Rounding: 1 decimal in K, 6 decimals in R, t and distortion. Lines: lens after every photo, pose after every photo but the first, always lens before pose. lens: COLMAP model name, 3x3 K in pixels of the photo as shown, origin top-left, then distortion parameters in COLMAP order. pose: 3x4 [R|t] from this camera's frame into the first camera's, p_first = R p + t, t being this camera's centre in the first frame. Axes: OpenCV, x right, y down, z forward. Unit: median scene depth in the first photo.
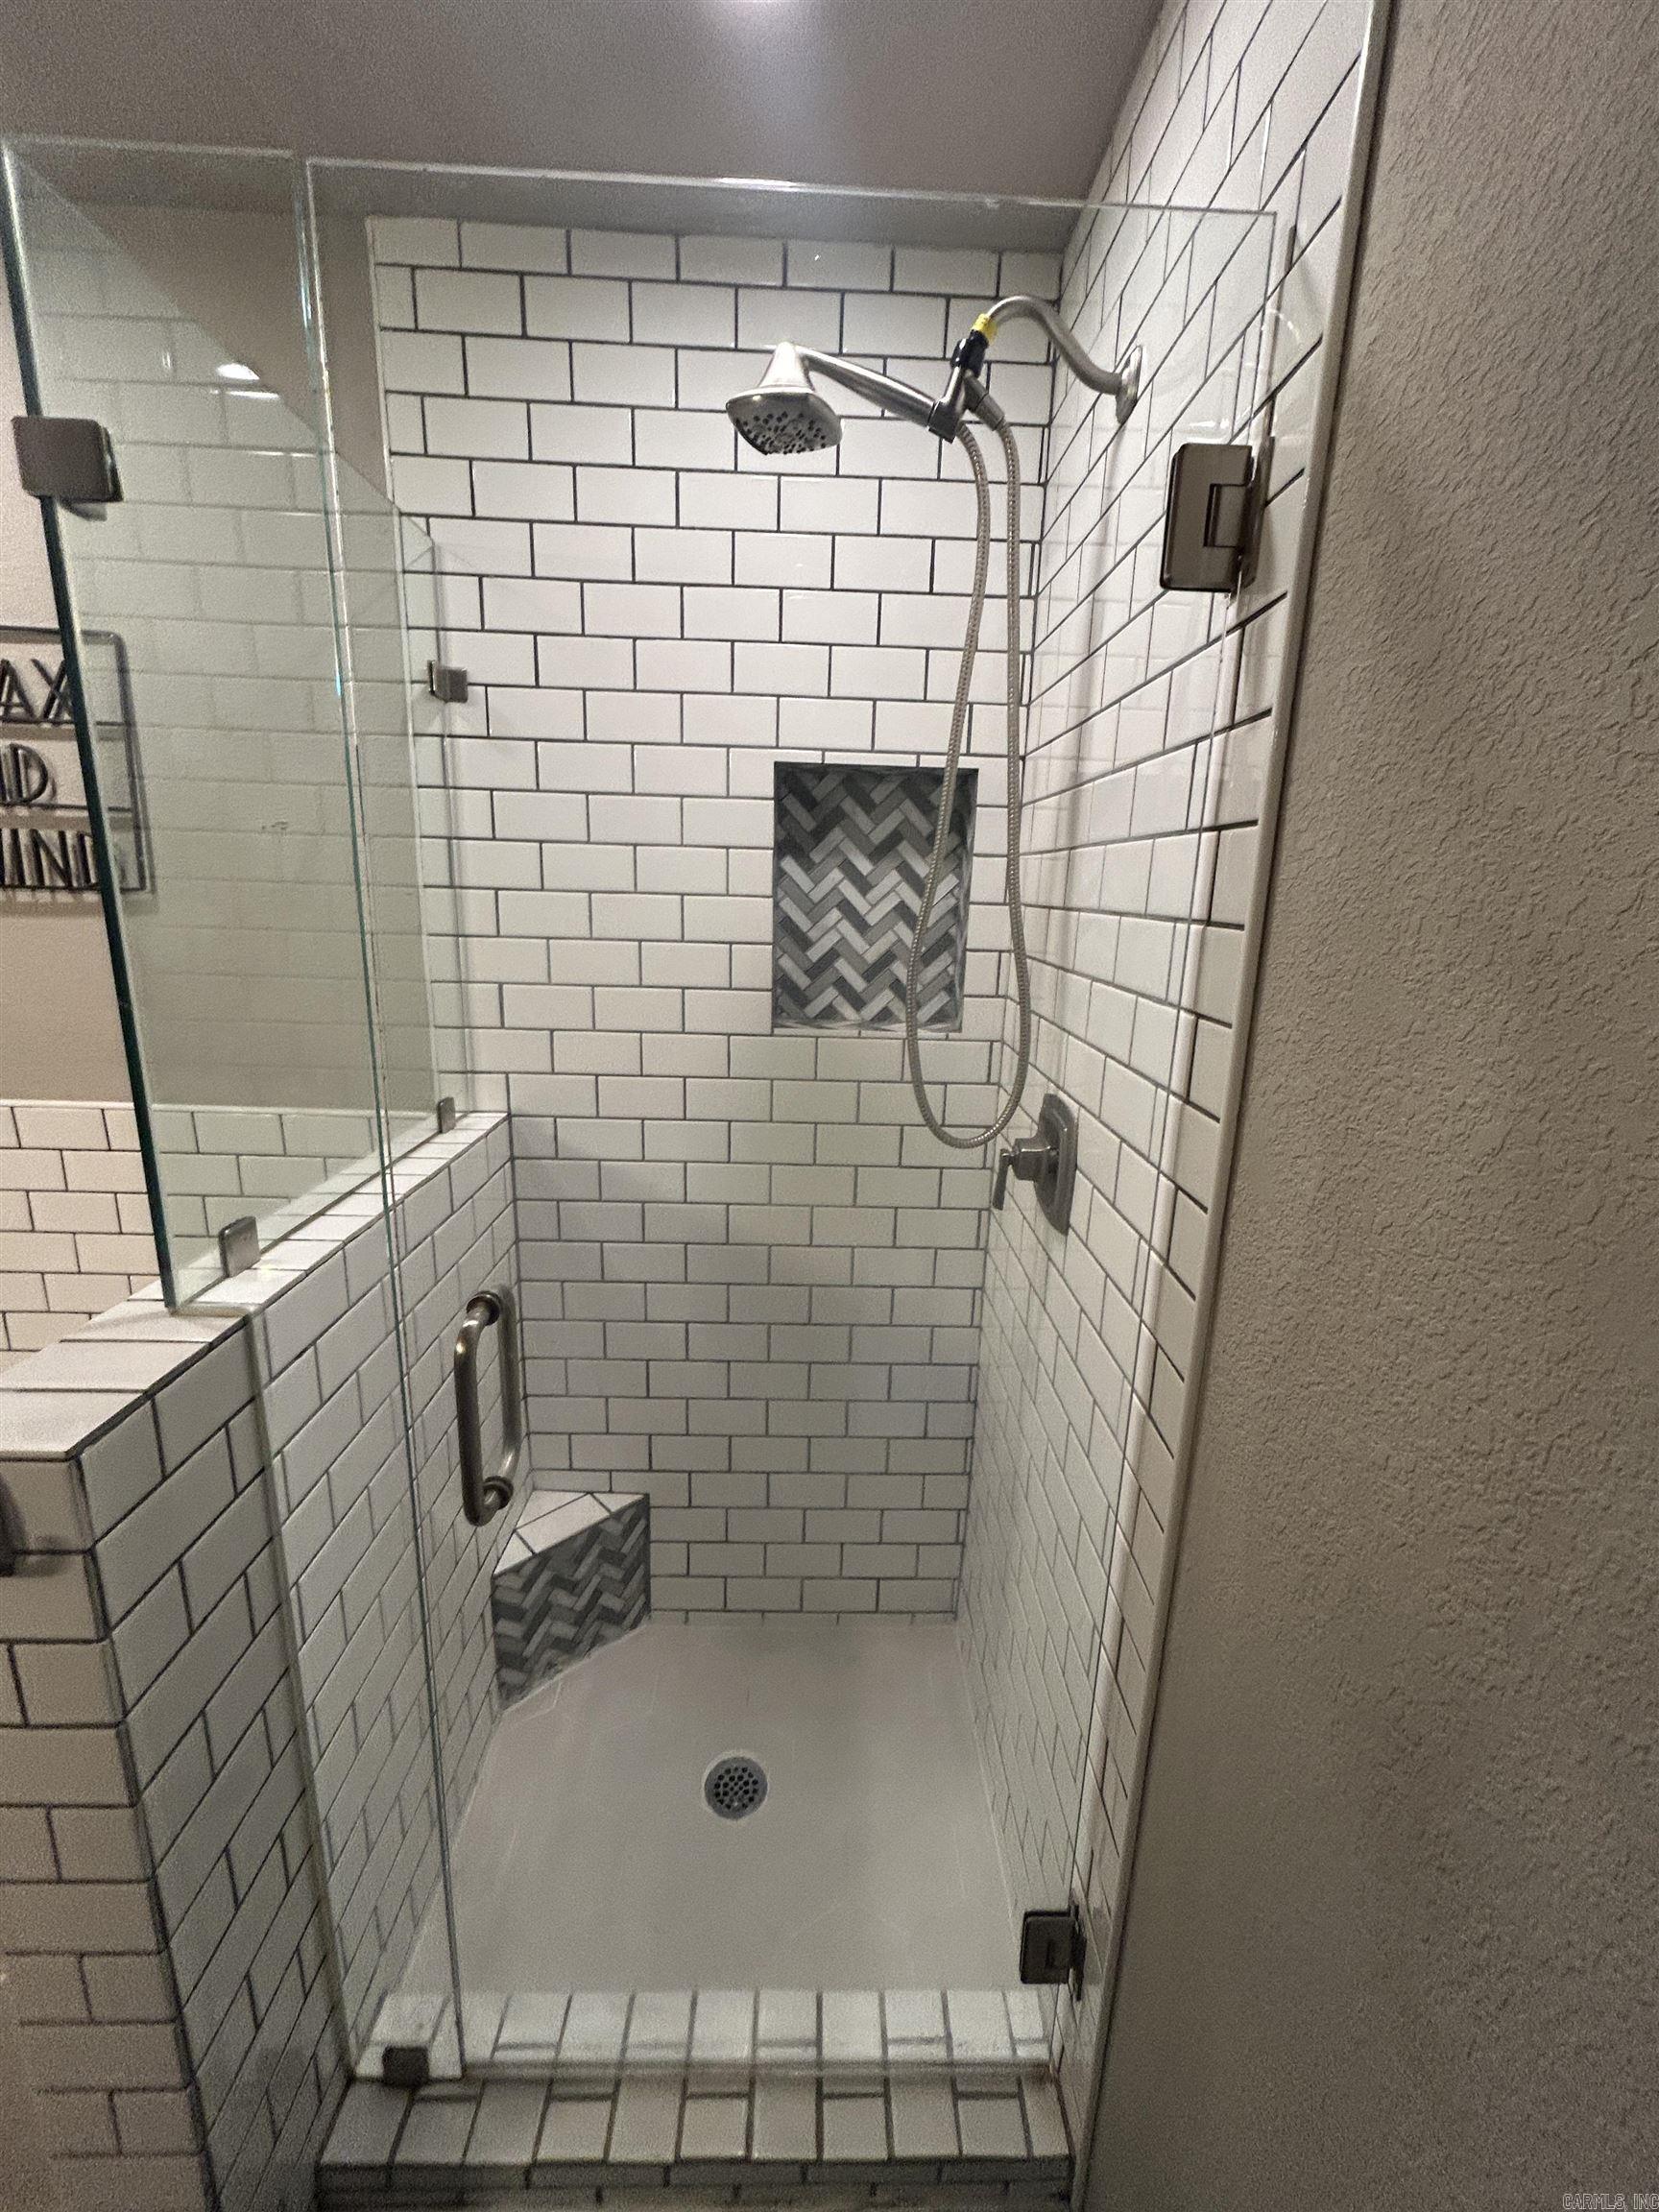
lens RADIAL K [[893.5, 0, 832.2], [0, 893.5, 1097.8], [0, 0, 1]] dist [-0.004913, 0.003249]
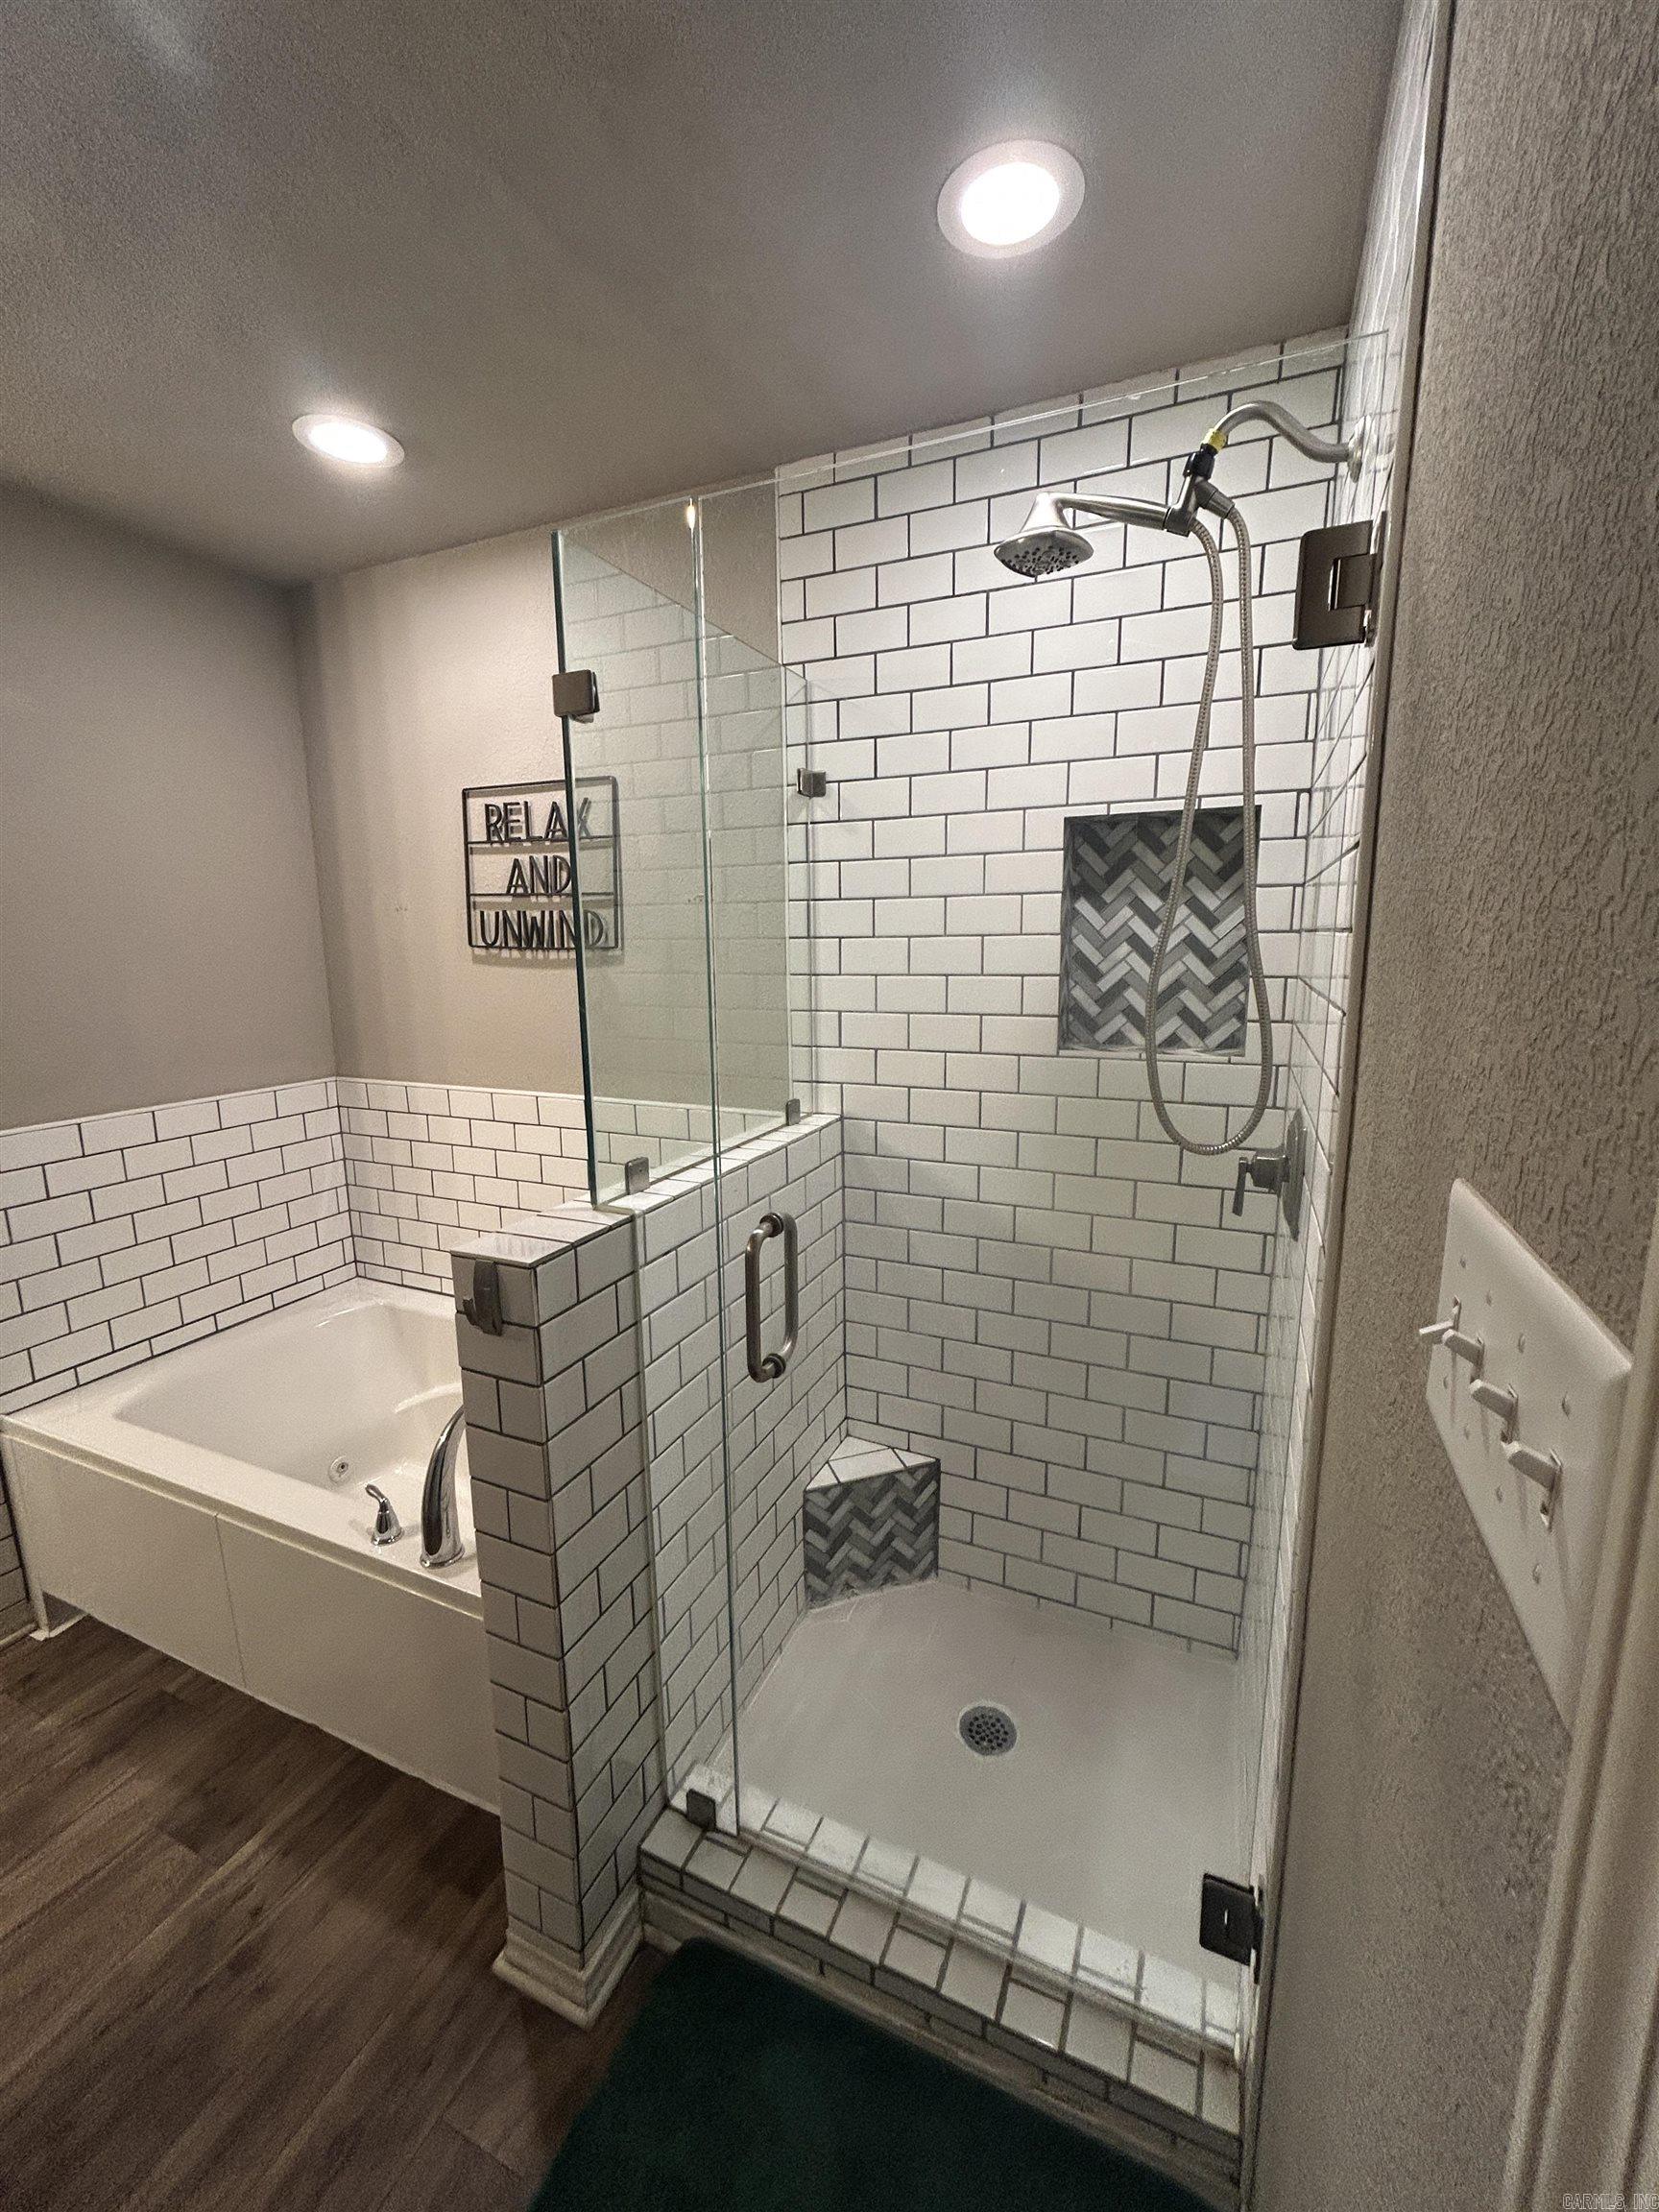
lens RADIAL K [[891.6, 0, 830.1], [0, 891.6, 1096.2], [0, 0, 1]] dist [-0.001180, -0.000051]
pose [[0.903000, 0.034956, -0.428216, 0.162881], [-0.060897, 0.997036, -0.047026, 0.052484], [0.425303, 0.068542, 0.902452, -0.135880]]
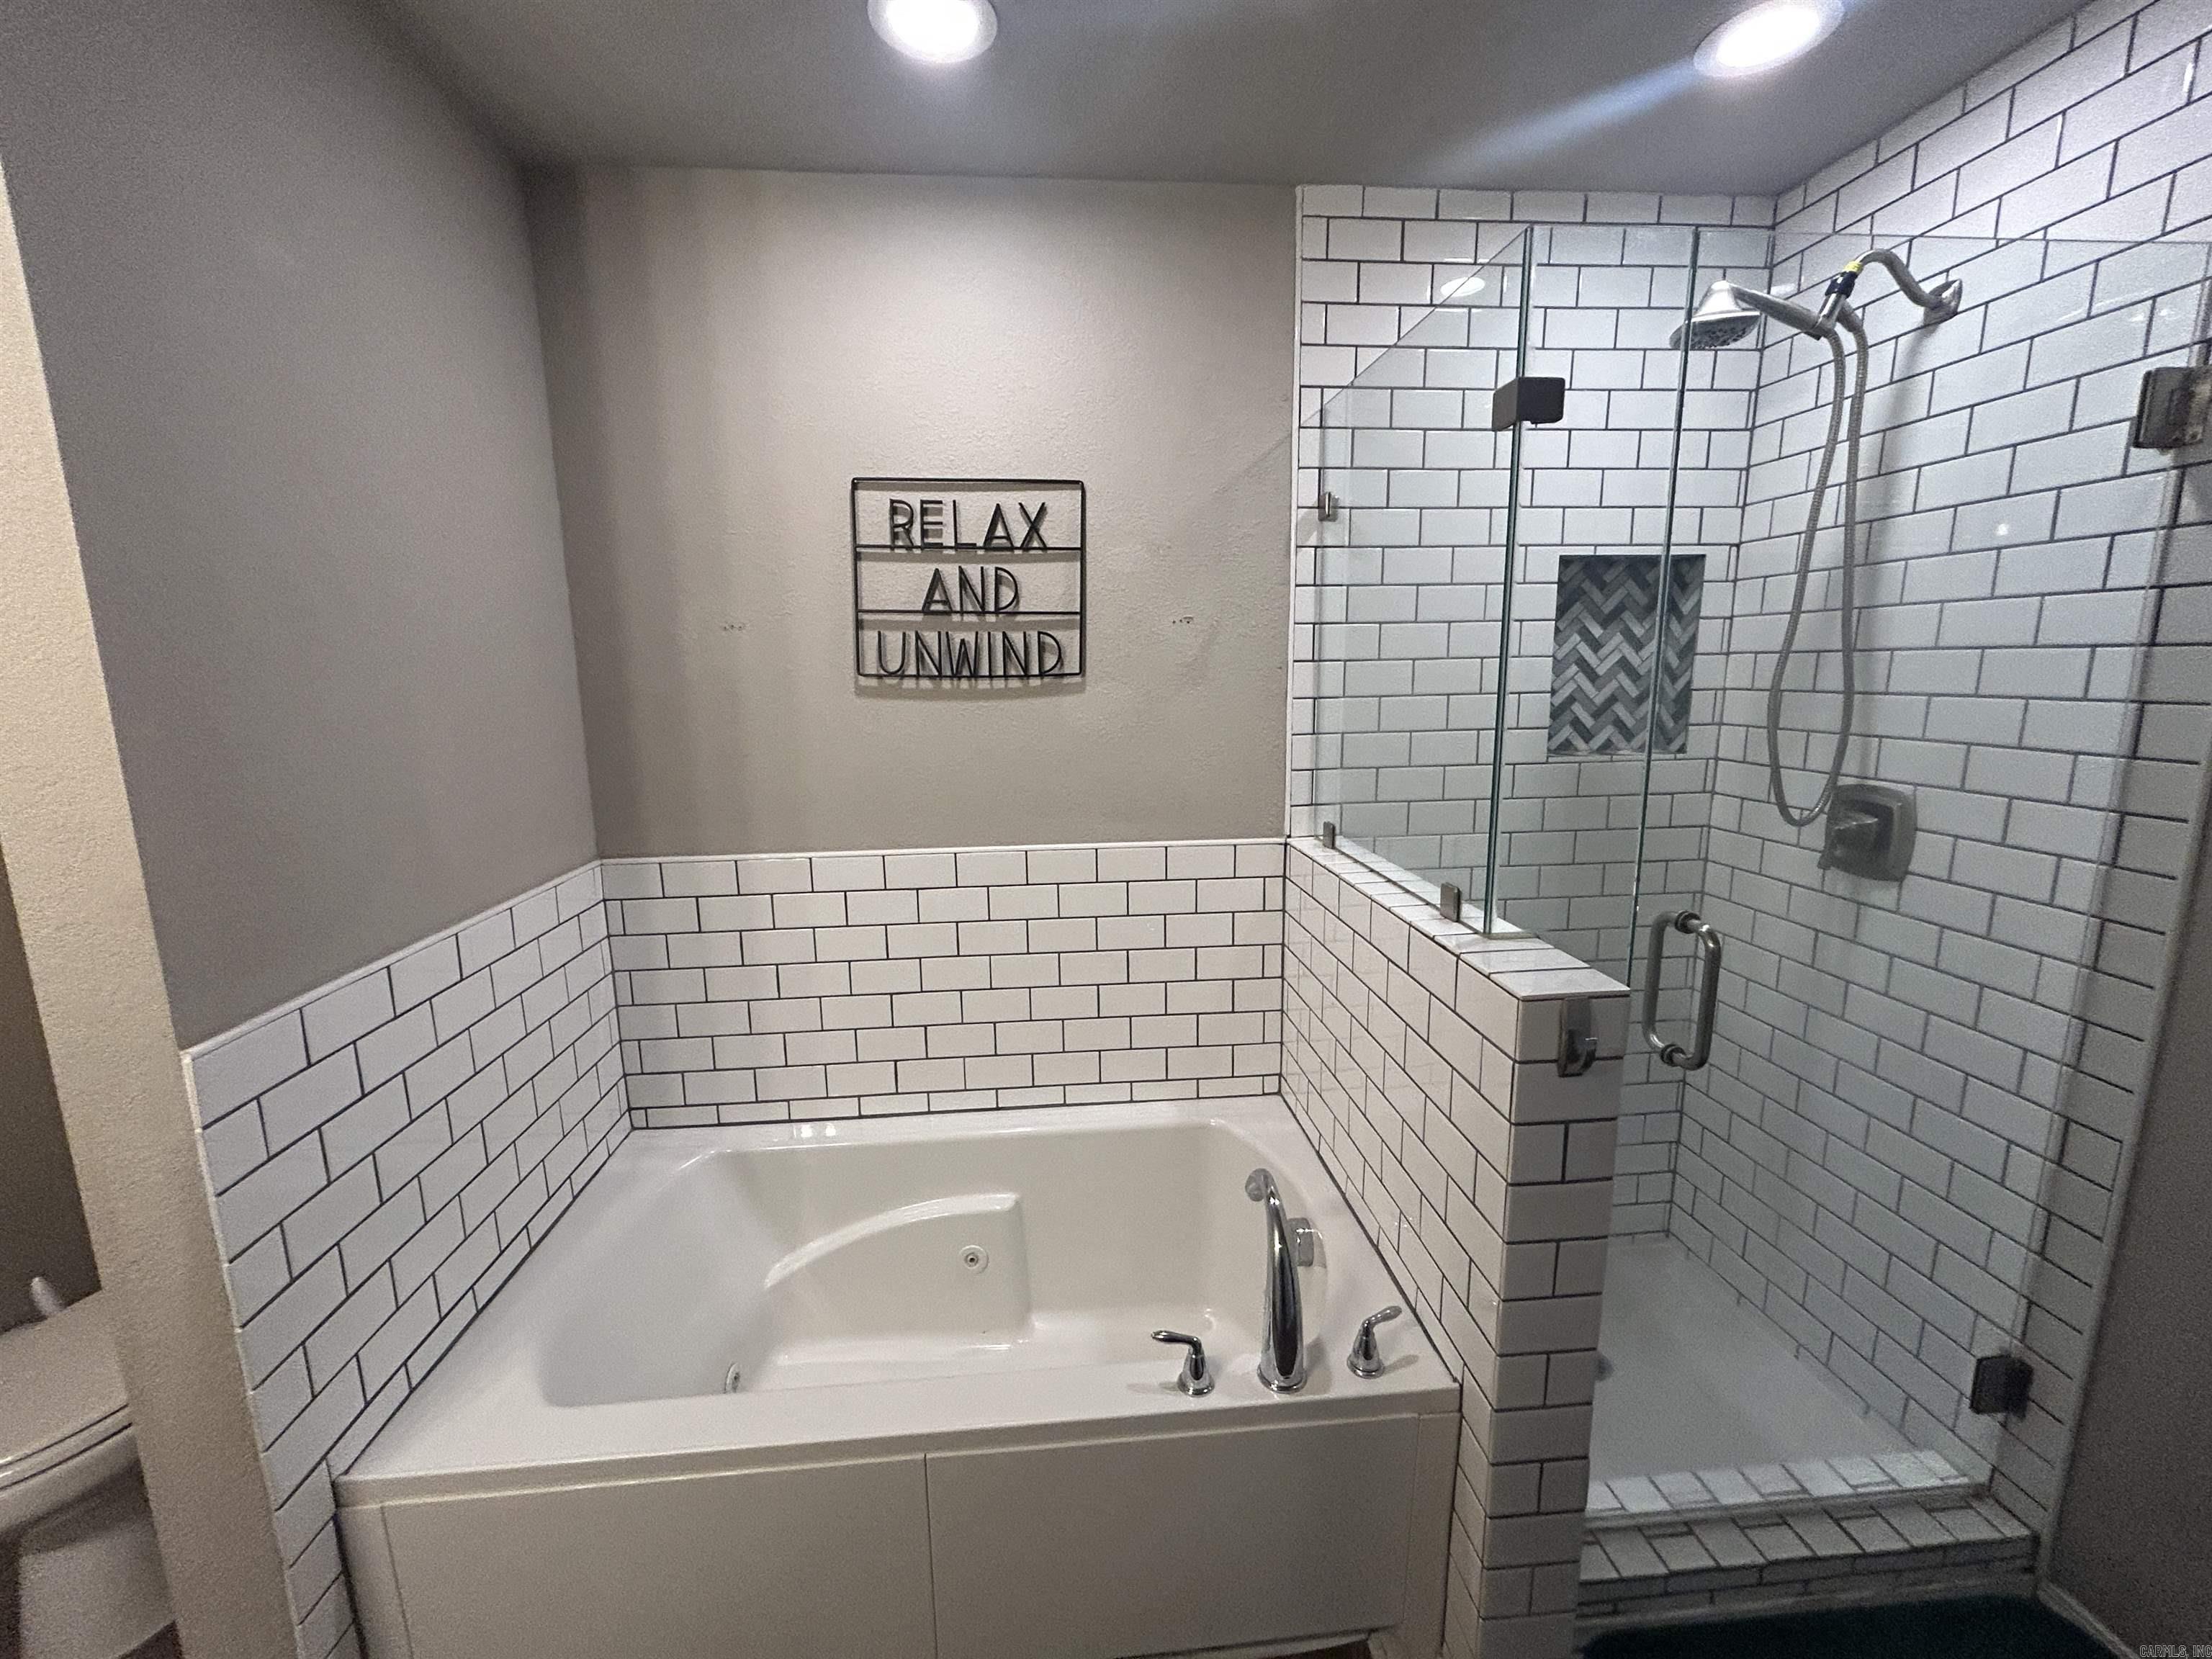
lens RADIAL K [[891.6, 0, 1101.0], [0, 891.6, 822.4], [0, 0, 1]] dist [-0.001180, -0.000051]
pose [[0.997287, -0.056851, 0.046769, -0.811056], [0.059596, 0.996443, -0.059577, 0.056387], [-0.043216, 0.062202, 0.997128, -0.262256]]
